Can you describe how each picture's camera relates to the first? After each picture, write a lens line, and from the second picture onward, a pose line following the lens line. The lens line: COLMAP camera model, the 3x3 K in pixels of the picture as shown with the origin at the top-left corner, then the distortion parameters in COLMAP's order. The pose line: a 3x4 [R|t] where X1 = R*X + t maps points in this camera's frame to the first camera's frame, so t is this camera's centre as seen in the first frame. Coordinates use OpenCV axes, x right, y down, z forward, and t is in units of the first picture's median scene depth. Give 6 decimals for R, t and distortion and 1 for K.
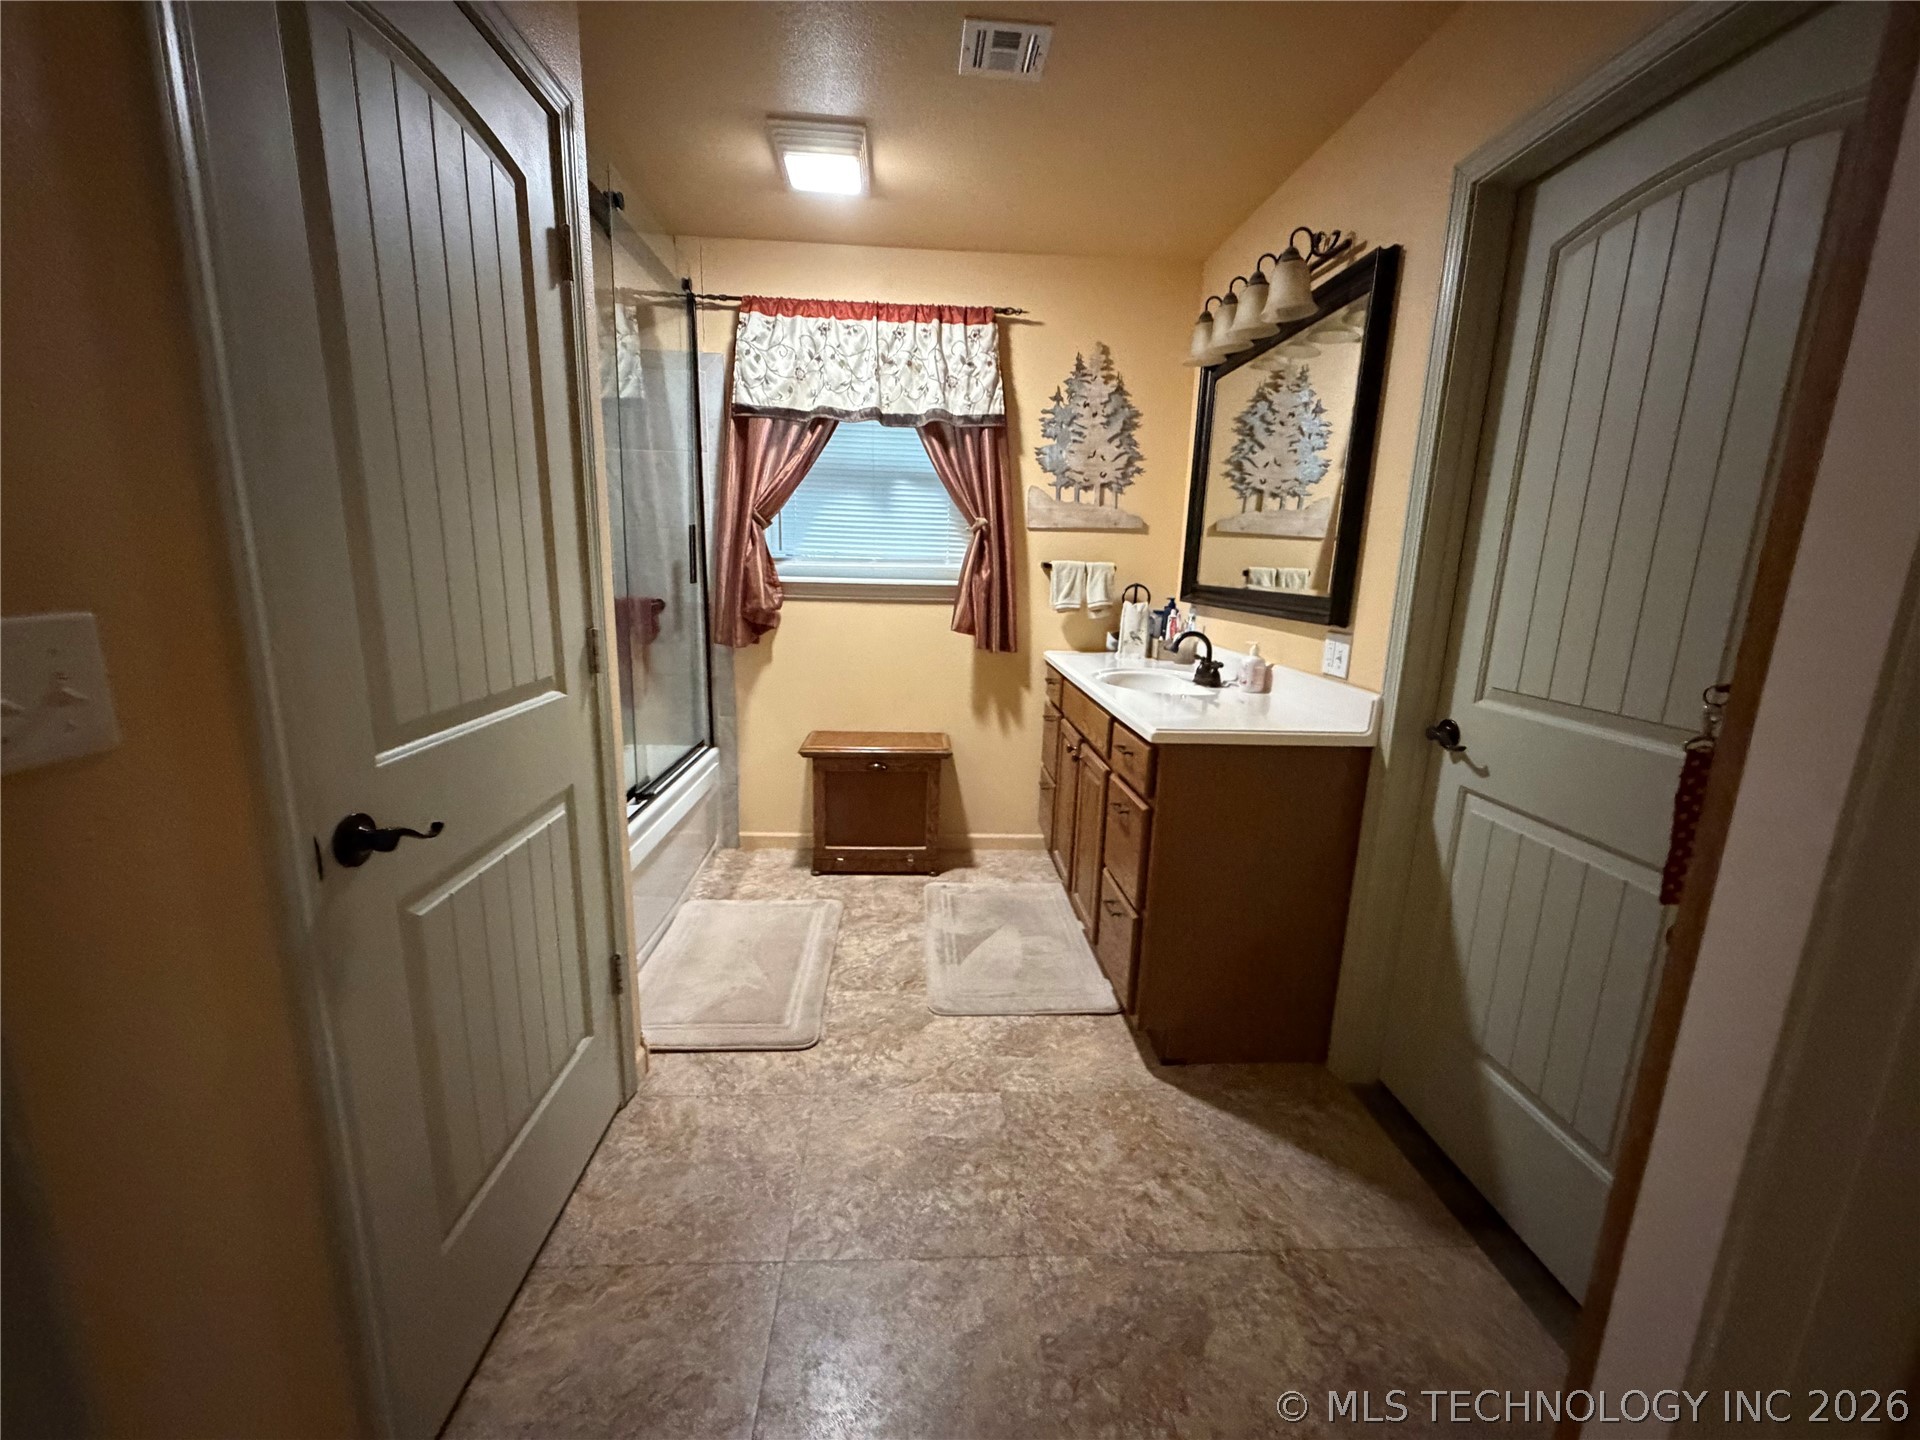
lens RADIAL K [[765.6, 0, 962.0], [0, 765.6, 716.6], [0, 0, 1]] dist [-0.000758, 0.000707]
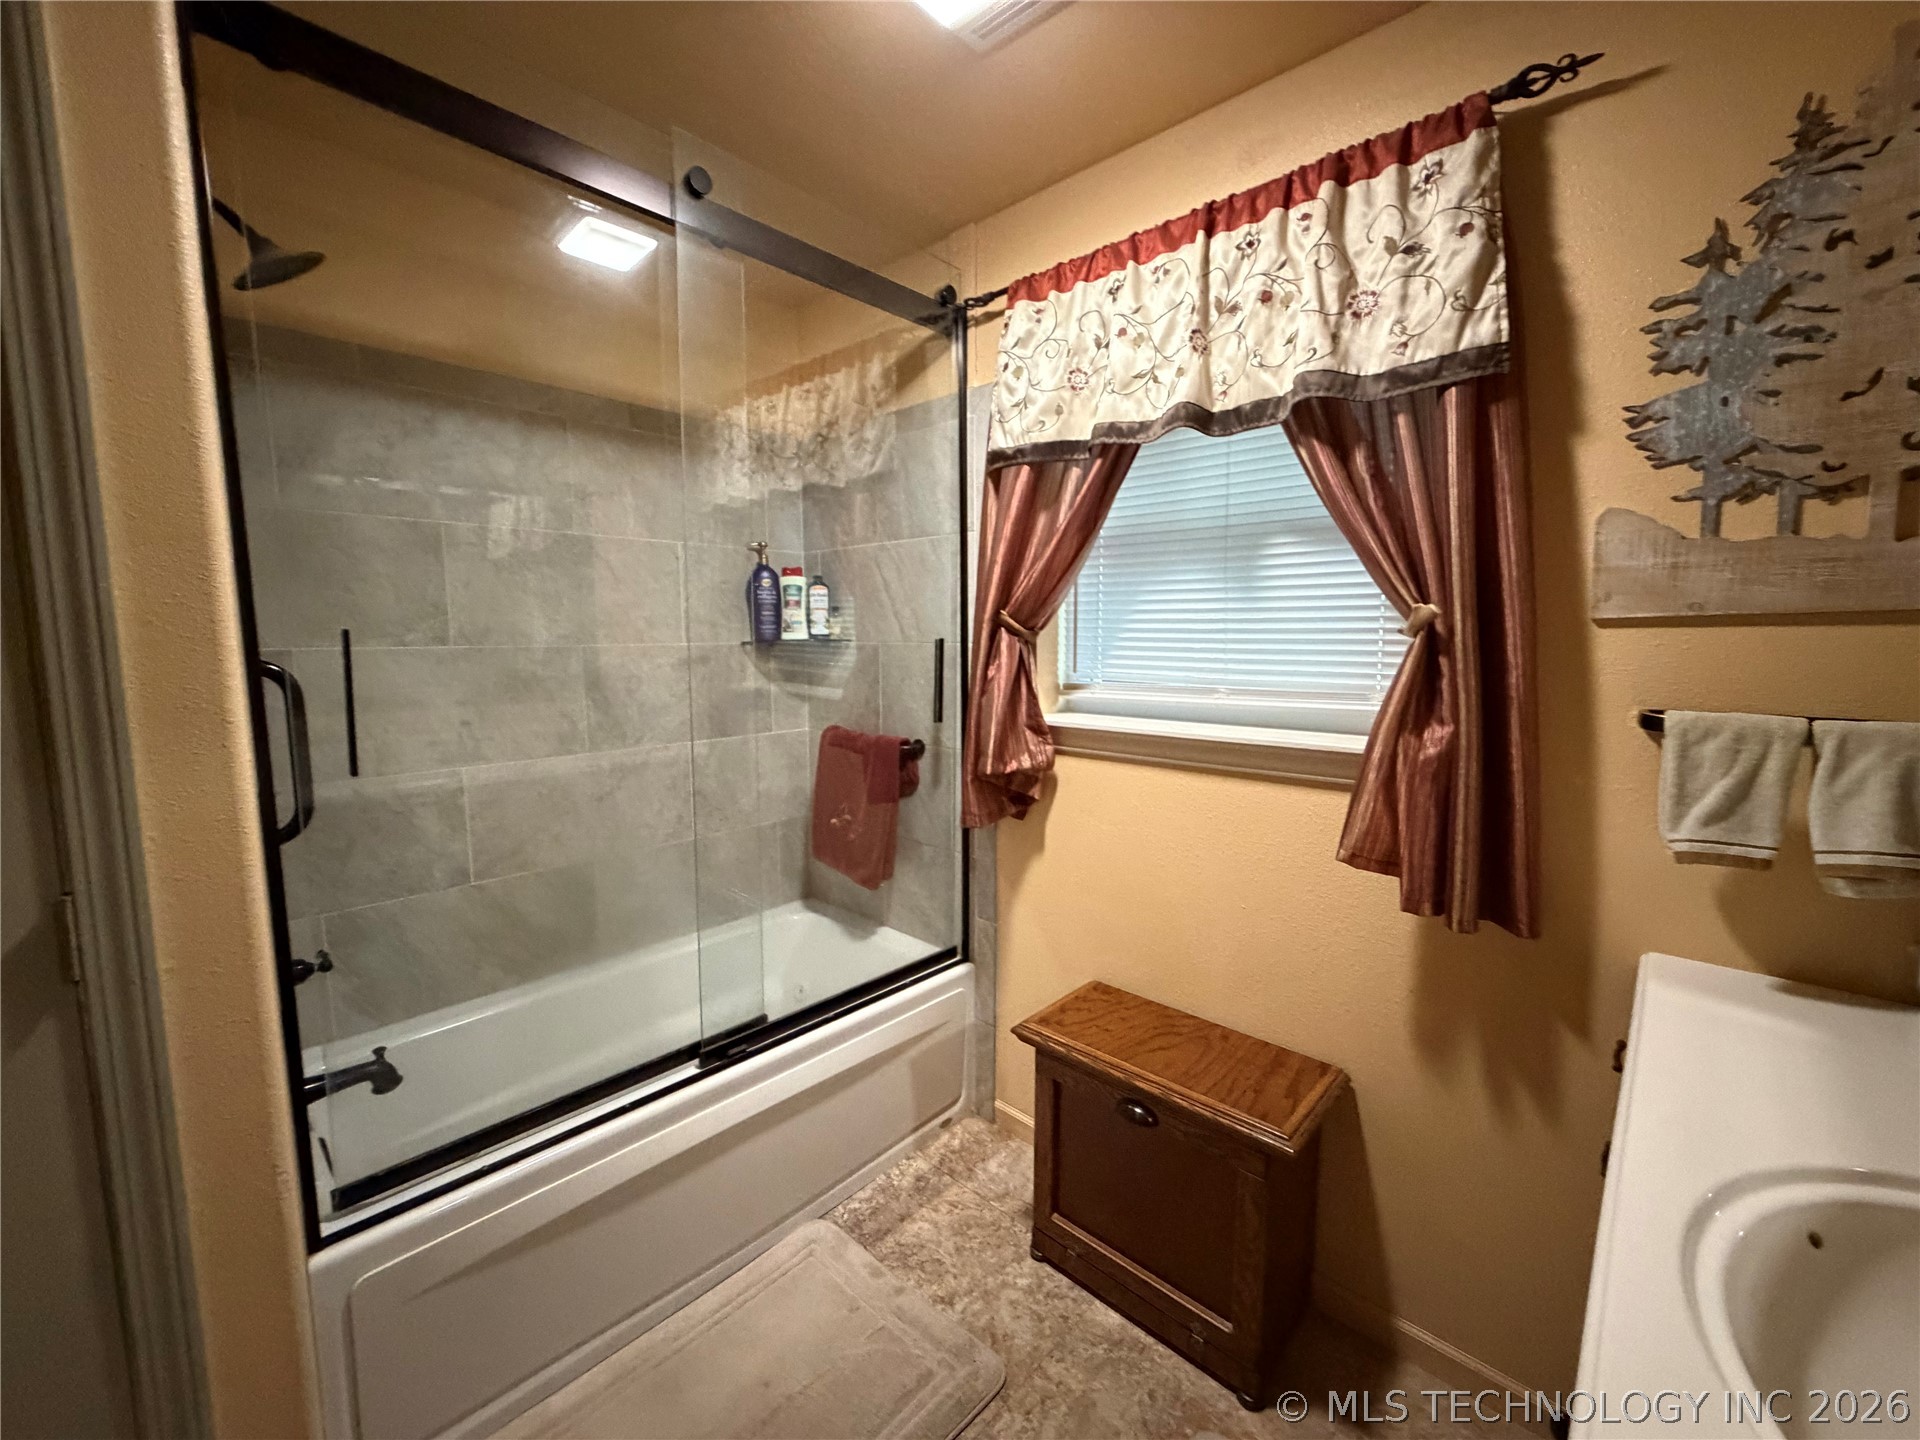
lens RADIAL K [[765.6, 0, 955.9], [0, 765.6, 717.8], [0, 0, 1]] dist [-0.000758, 0.000707]
pose [[0.684972, 0.050248, -0.726835, 0.156685], [-0.131908, 0.989685, -0.055890, -0.144432], [0.716529, 0.134159, 0.684534, 0.555156]]
